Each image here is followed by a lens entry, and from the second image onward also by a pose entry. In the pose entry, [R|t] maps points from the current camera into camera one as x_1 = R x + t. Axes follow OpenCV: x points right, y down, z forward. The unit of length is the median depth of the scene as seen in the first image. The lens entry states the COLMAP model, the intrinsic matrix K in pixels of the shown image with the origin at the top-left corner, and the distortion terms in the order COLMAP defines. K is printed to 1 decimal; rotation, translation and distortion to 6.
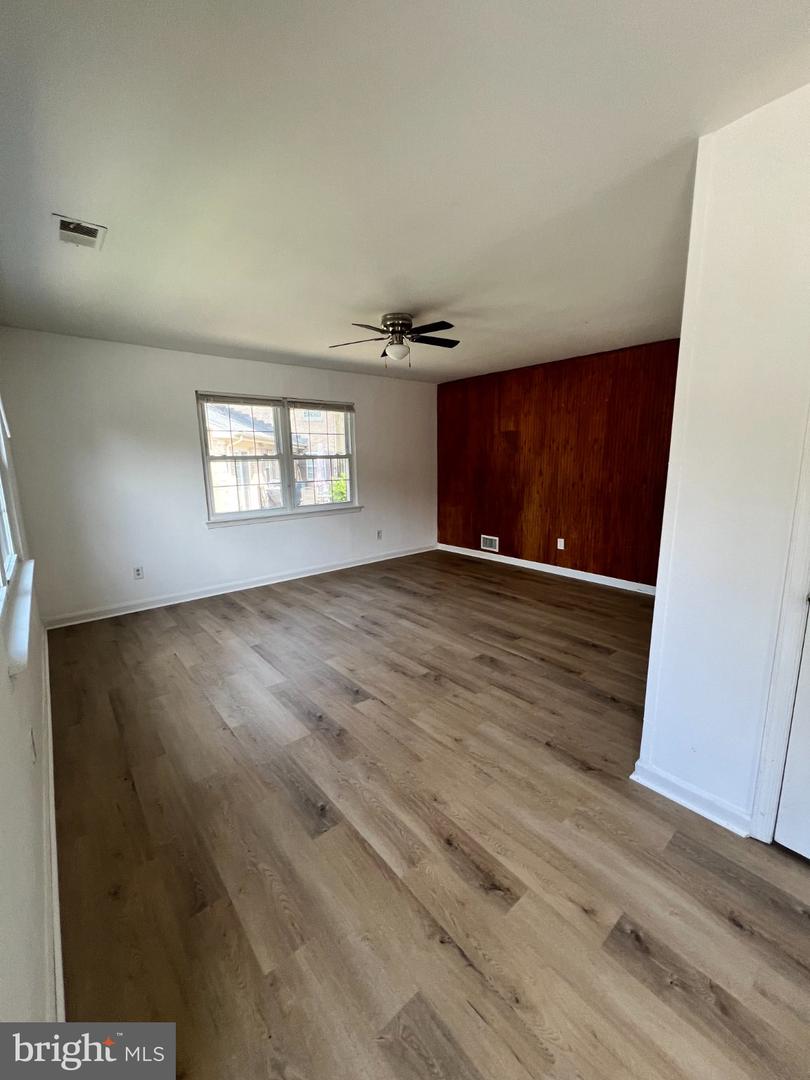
lens RADIAL K [[430.7, 0, 406.9], [0, 430.7, 542.9], [0, 0, 1]] dist [-0.001704, -0.000065]
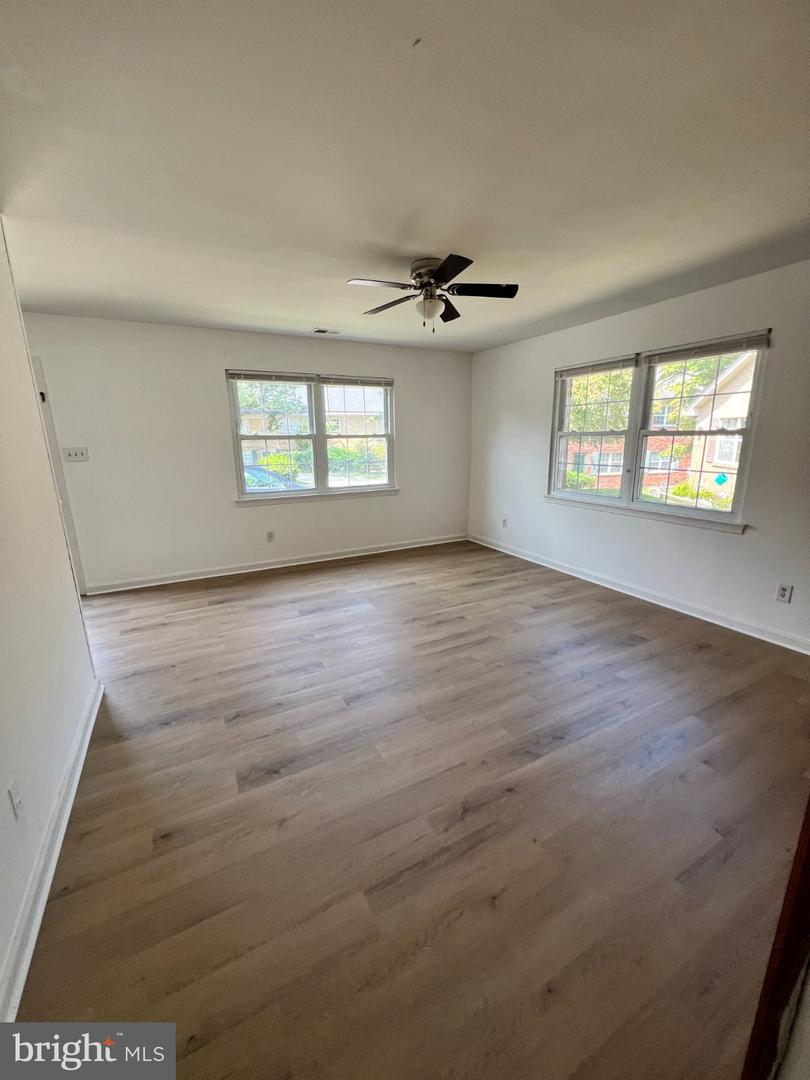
lens RADIAL K [[430.7, 0, 405.8], [0, 430.7, 536.3], [0, 0, 1]] dist [-0.001704, -0.000065]
pose [[-0.214296, 0.241500, -0.946443, 0.675205], [-0.174593, 0.943878, 0.280377, -0.202013], [0.961038, 0.225326, -0.160105, 0.921517]]
